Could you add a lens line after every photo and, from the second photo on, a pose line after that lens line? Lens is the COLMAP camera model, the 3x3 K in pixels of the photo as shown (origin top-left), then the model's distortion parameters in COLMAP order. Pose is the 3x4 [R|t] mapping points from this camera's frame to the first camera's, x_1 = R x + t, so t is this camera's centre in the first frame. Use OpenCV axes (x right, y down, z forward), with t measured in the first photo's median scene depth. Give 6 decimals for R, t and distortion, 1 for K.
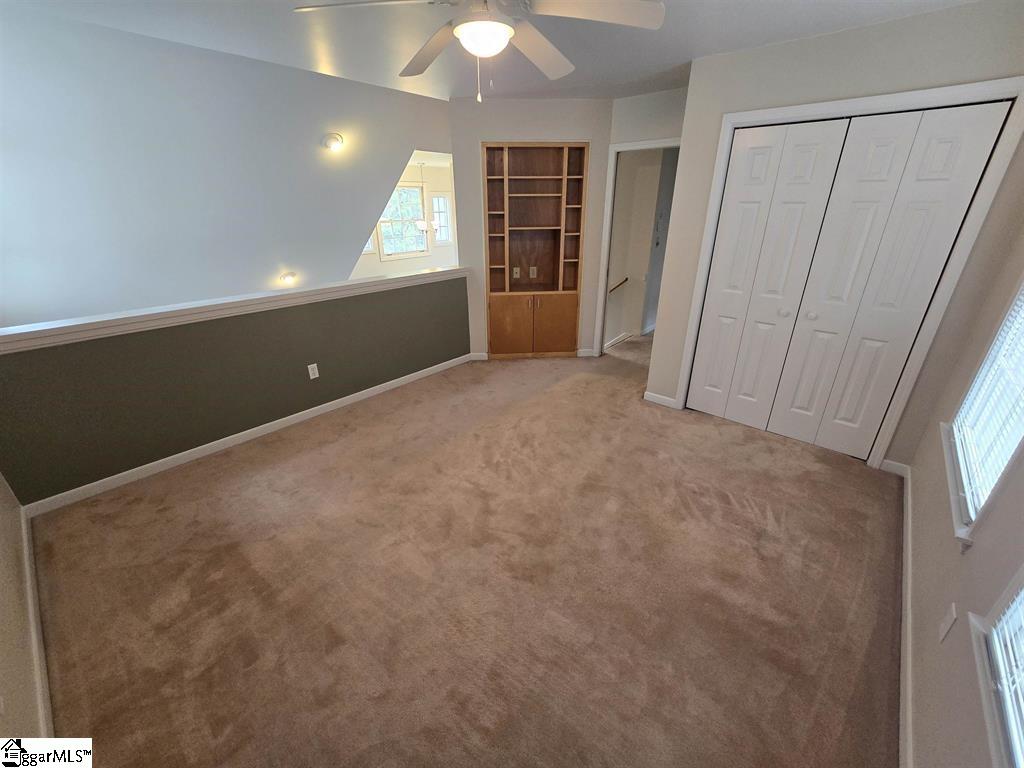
lens RADIAL K [[418.5, 0, 516.6], [0, 418.5, 382.8], [0, 0, 1]] dist [-0.001225, 0.000334]
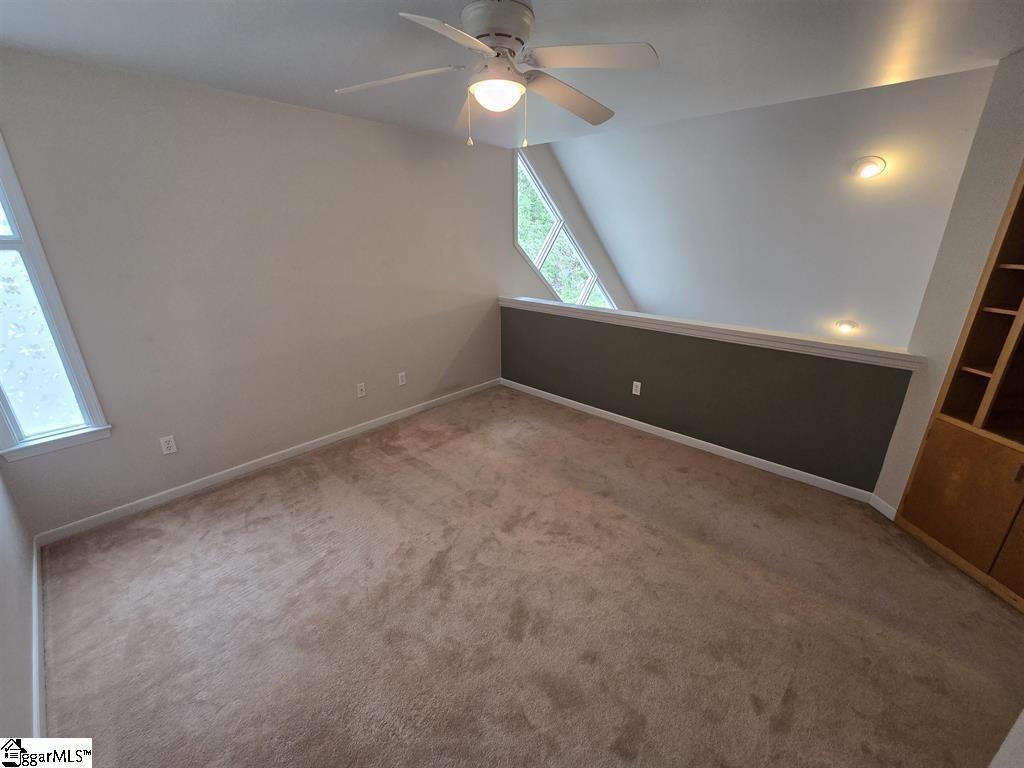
lens RADIAL K [[418.5, 0, 516.6], [0, 418.5, 382.8], [0, 0, 1]] dist [-0.001225, 0.000334]
pose [[-0.026020, 0.331455, -0.943112, 0.488301], [-0.405260, 0.858932, 0.313051, -0.223787], [0.913831, 0.390351, 0.111976, 0.505607]]
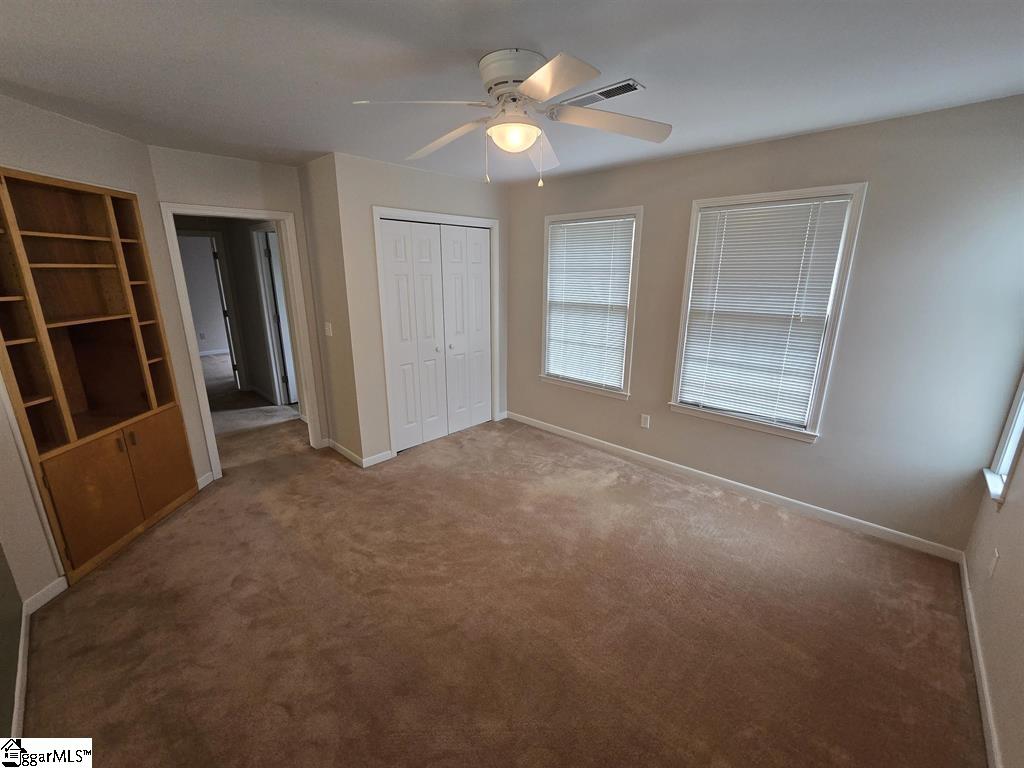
lens RADIAL K [[418.5, 0, 516.6], [0, 418.5, 382.8], [0, 0, 1]] dist [-0.001225, 0.000334]
pose [[0.051777, -0.255127, 0.965520, -0.546685], [0.400407, 0.891007, 0.213965, -0.196764], [-0.914873, 0.375523, 0.148288, 0.444641]]
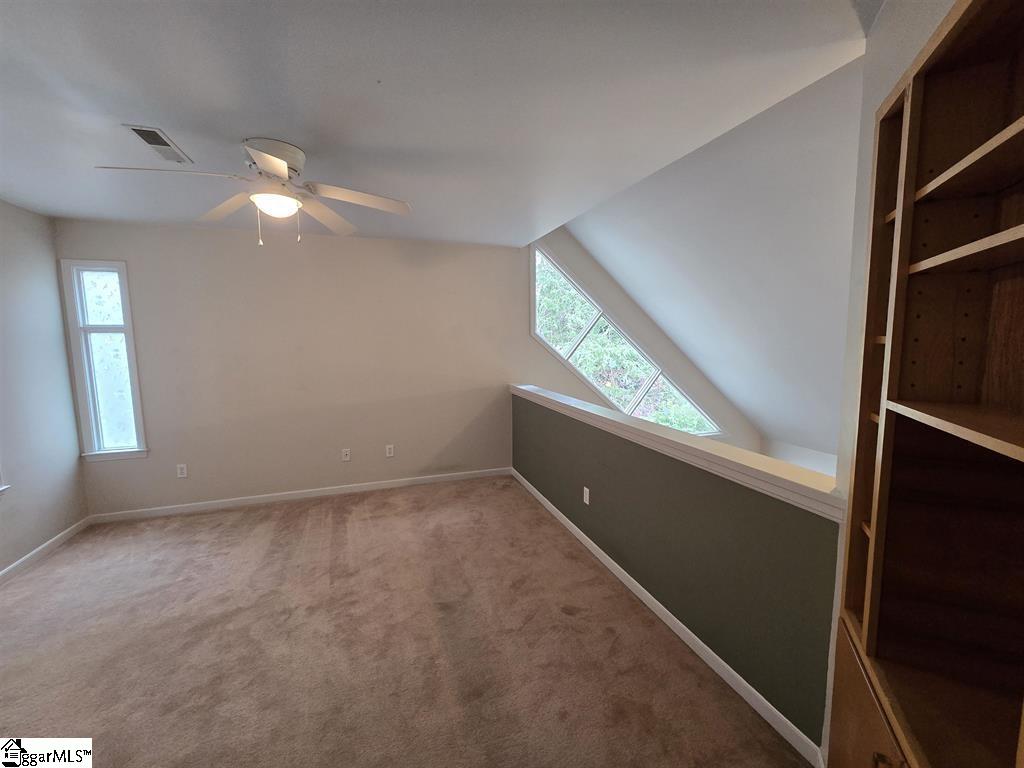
lens RADIAL K [[418.5, 0, 516.6], [0, 418.5, 382.8], [0, 0, 1]] dist [-0.001225, 0.000334]
pose [[-0.498362, 0.095874, -0.861652, 0.304253], [-0.344492, 0.890139, 0.298291, -0.404298], [0.795588, 0.445489, -0.410584, 0.995784]]
